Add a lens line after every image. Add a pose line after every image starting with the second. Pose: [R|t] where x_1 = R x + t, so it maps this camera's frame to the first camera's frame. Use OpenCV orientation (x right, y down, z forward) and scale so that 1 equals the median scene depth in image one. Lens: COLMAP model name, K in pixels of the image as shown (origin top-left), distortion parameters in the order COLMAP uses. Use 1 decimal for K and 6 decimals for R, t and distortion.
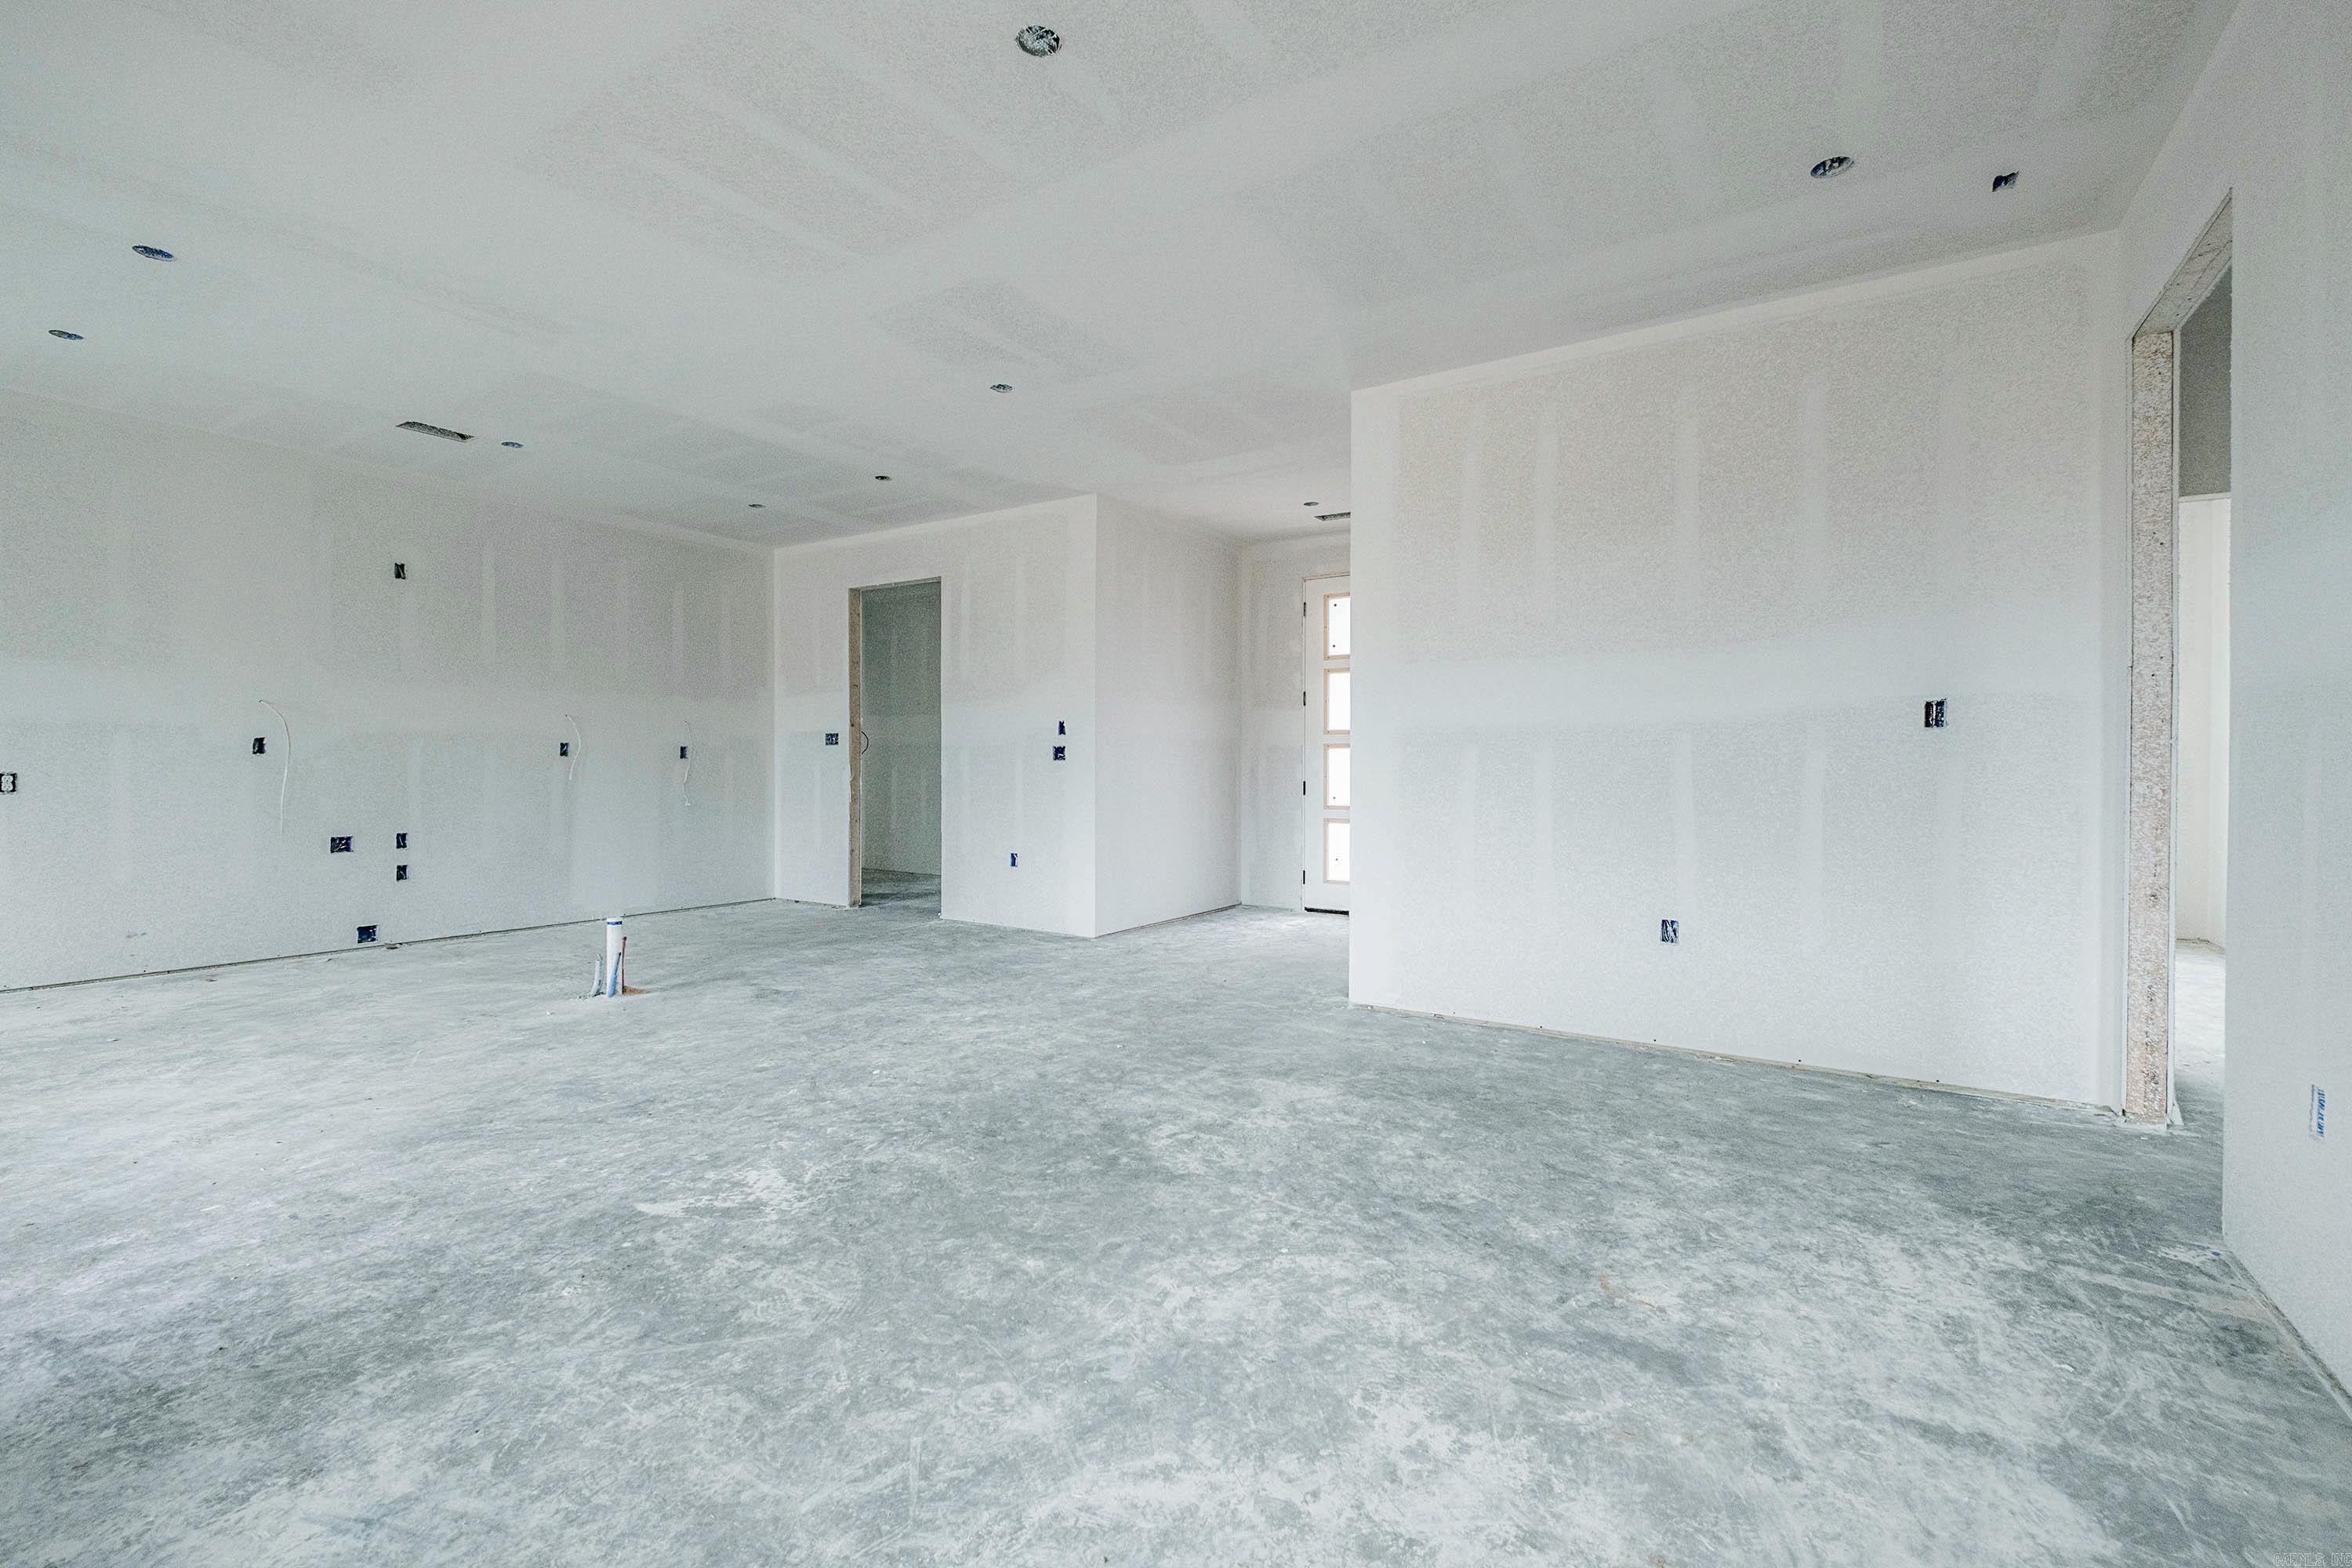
lens RADIAL K [[1009.3, 0, 1174.7], [0, 1009.3, 777.3], [0, 0, 1]] dist [0.002576, -0.004294]
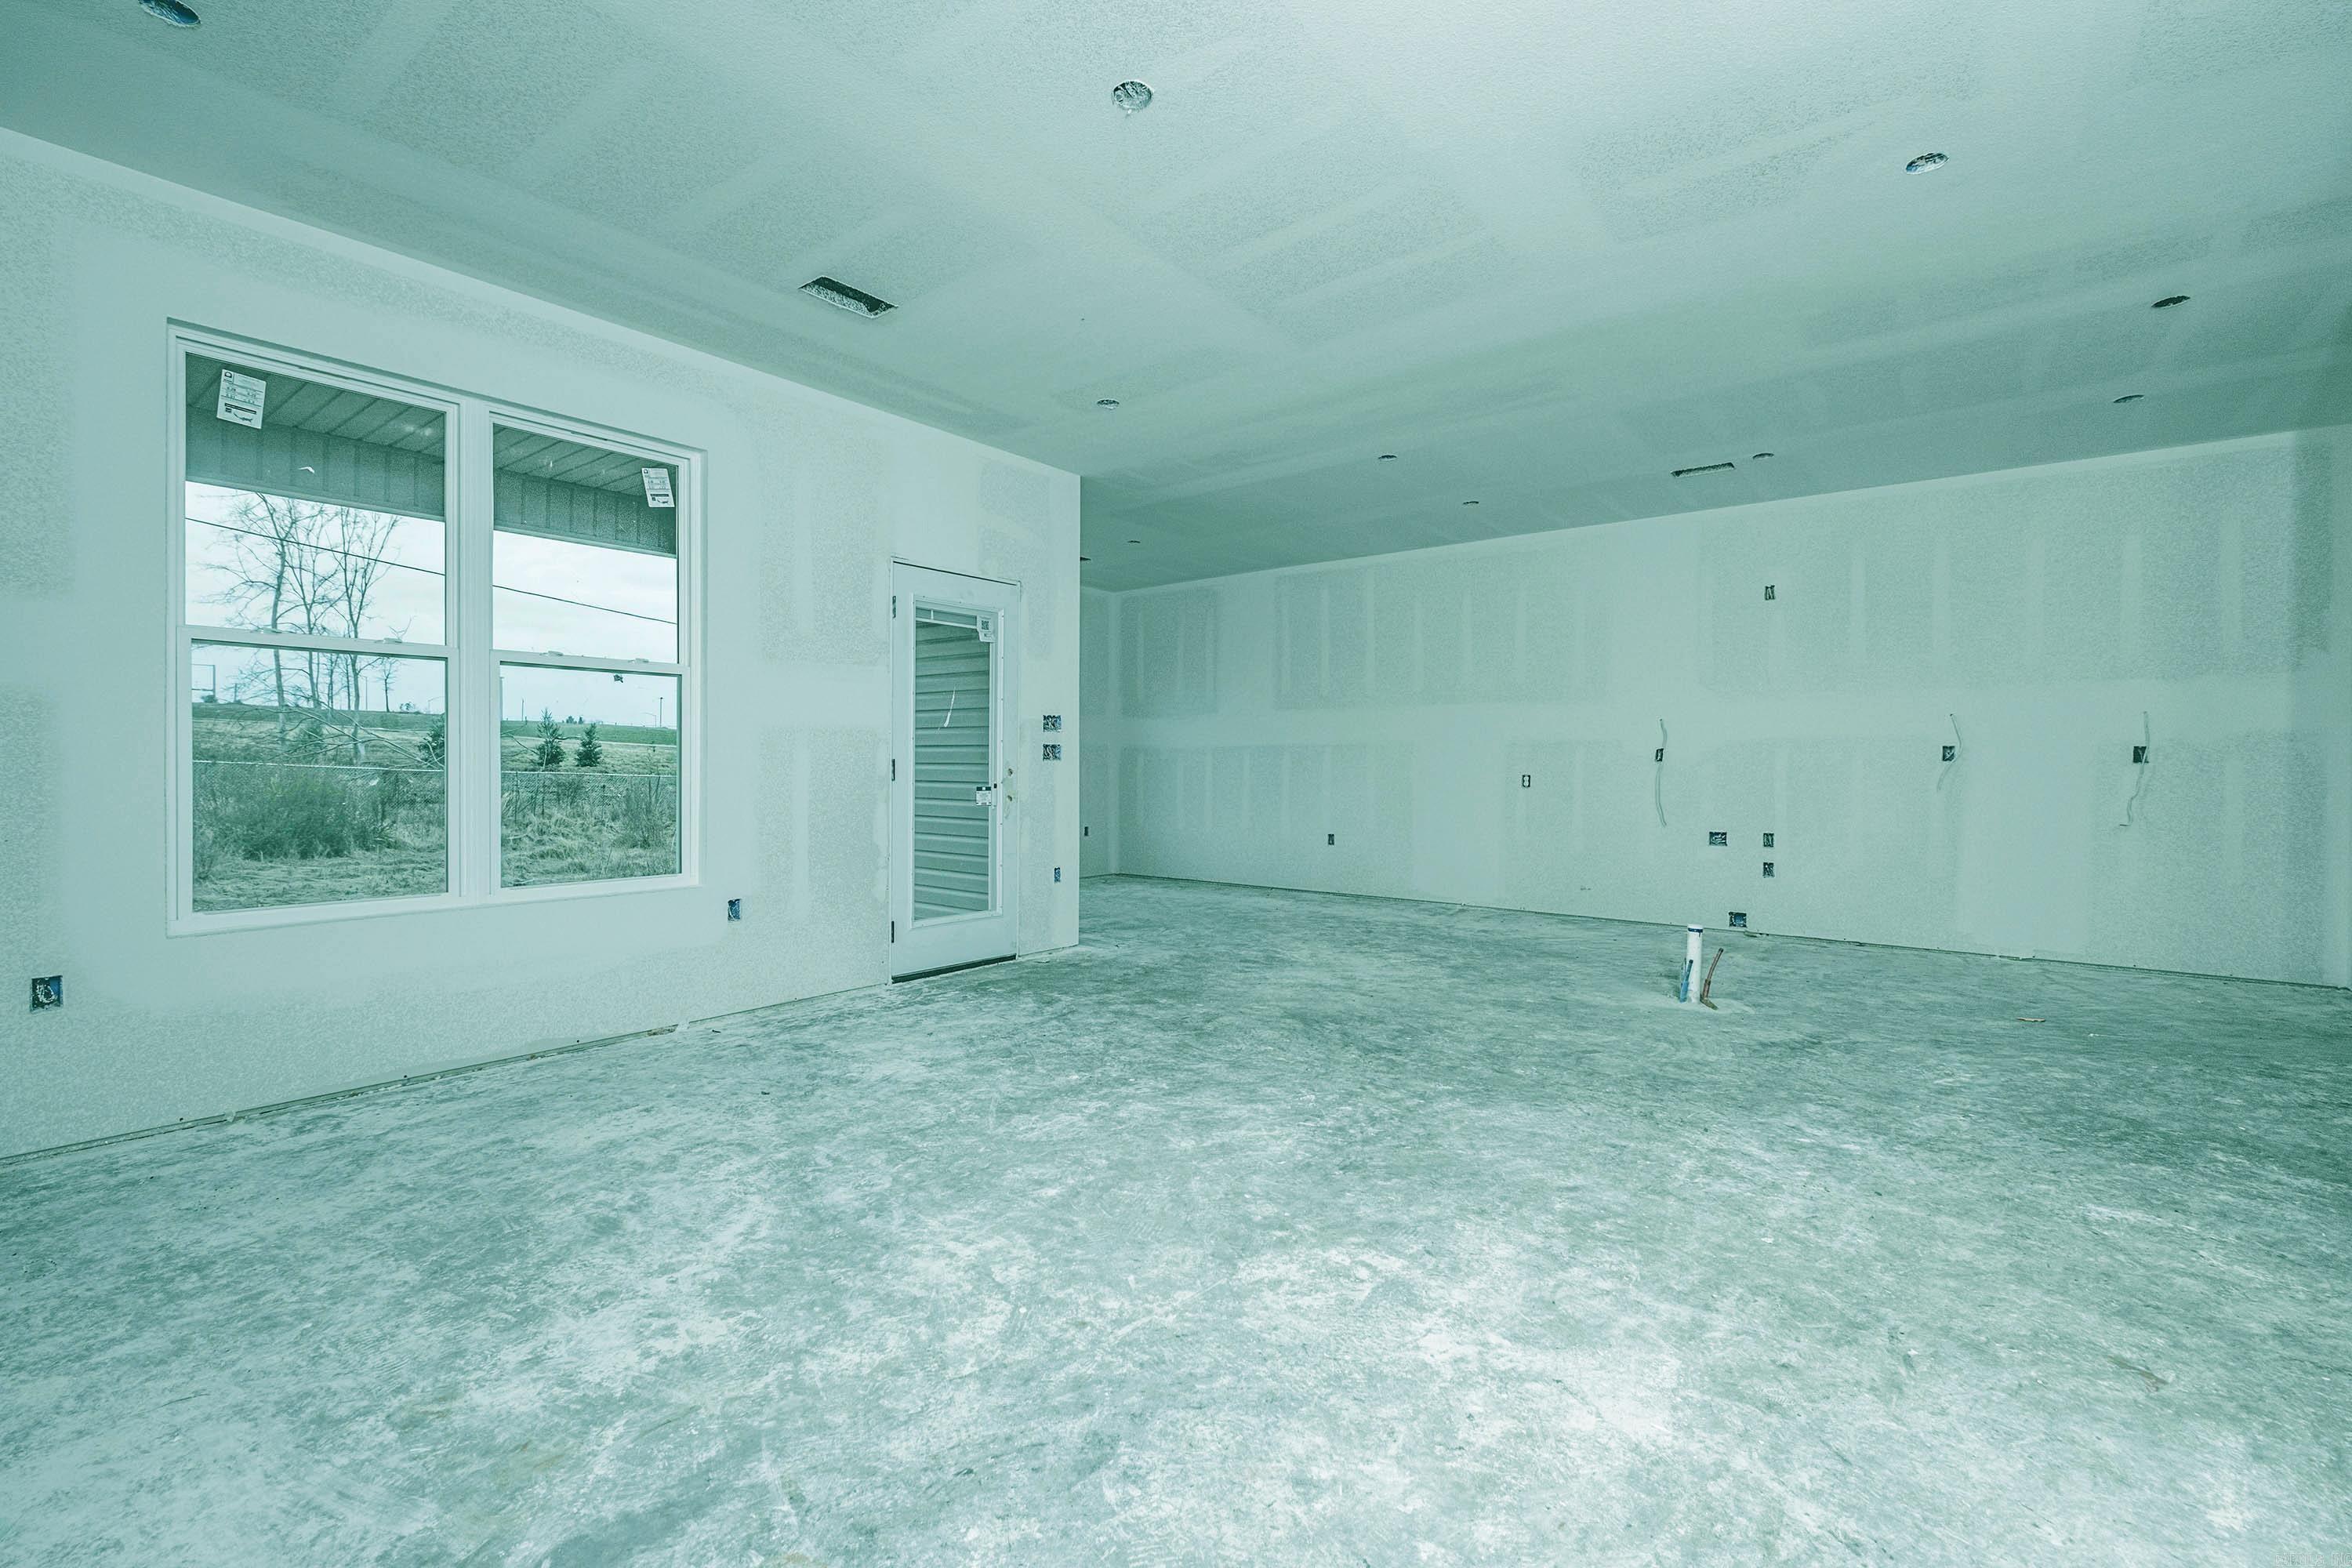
lens RADIAL K [[1009.3, 0, 1178.6], [0, 1009.3, 780.4], [0, 0, 1]] dist [0.002576, -0.004294]
pose [[-0.090096, 0.011276, -0.995869, 0.833366], [-0.016451, 0.999783, 0.012808, -0.011139], [0.995797, 0.017537, -0.089891, 1.028750]]
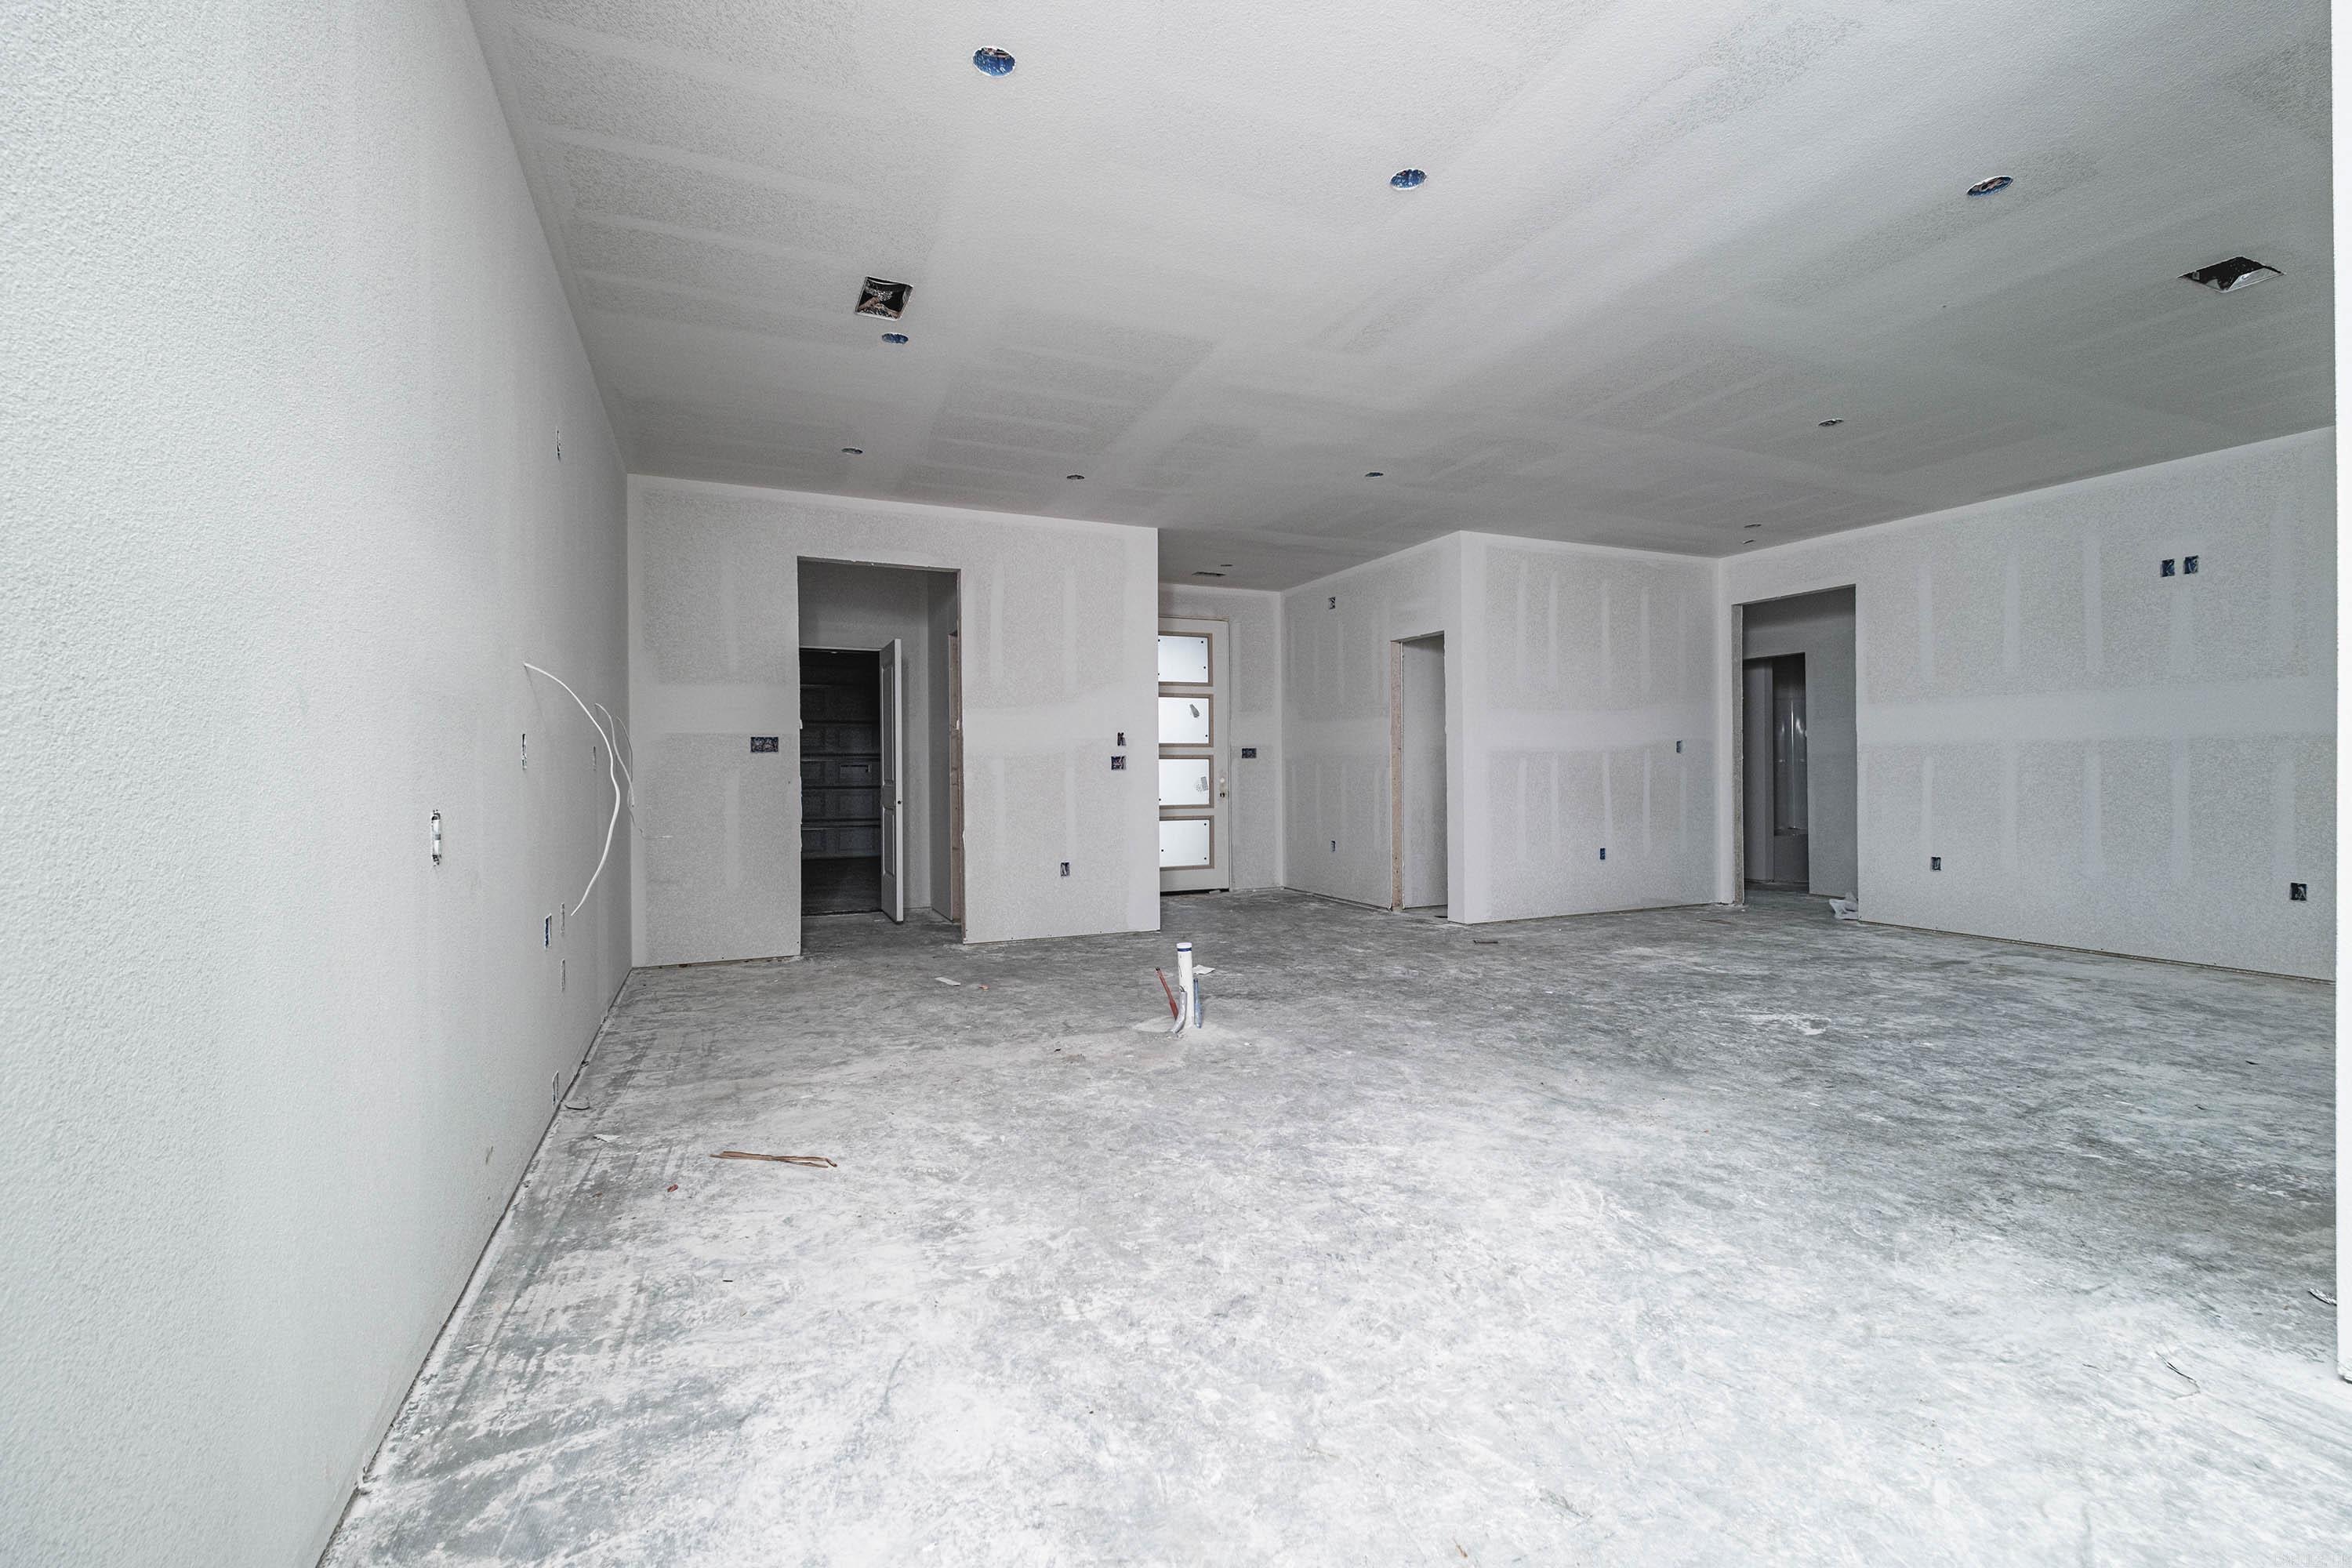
lens RADIAL K [[1009.3, 0, 1182.9], [0, 1009.3, 770.0], [0, 0, 1]] dist [0.002576, -0.004294]
pose [[0.545697, -0.004892, 0.837968, -2.326966], [0.018229, 0.999816, -0.006034, -0.021426], [-0.837784, 0.018568, 0.545685, 0.881825]]
